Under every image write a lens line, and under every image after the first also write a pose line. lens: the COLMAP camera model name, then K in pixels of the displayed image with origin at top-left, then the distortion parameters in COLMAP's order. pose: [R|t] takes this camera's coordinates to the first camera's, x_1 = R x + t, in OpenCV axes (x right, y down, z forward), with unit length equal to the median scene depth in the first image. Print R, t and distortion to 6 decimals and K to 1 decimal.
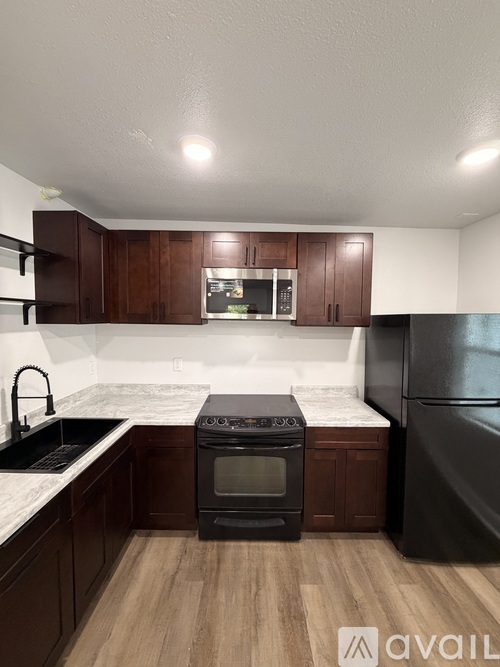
lens RADIAL K [[265.5, 0, 250.3], [0, 265.5, 331.0], [0, 0, 1]] dist [0.000622, -0.000267]
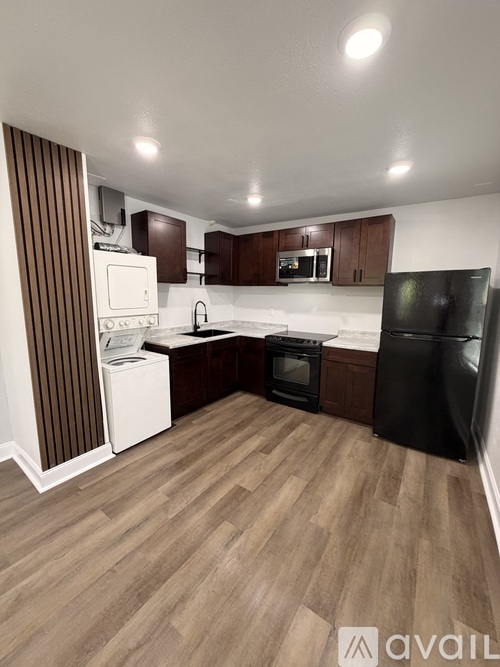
lens RADIAL K [[265.5, 0, 250.3], [0, 265.5, 331.0], [0, 0, 1]] dist [0.000622, -0.000267]
pose [[0.819708, 0.081877, -0.566900, 0.721468], [-0.036256, 0.995163, 0.091307, 0.126713], [0.571633, -0.054292, 0.818711, -0.562440]]
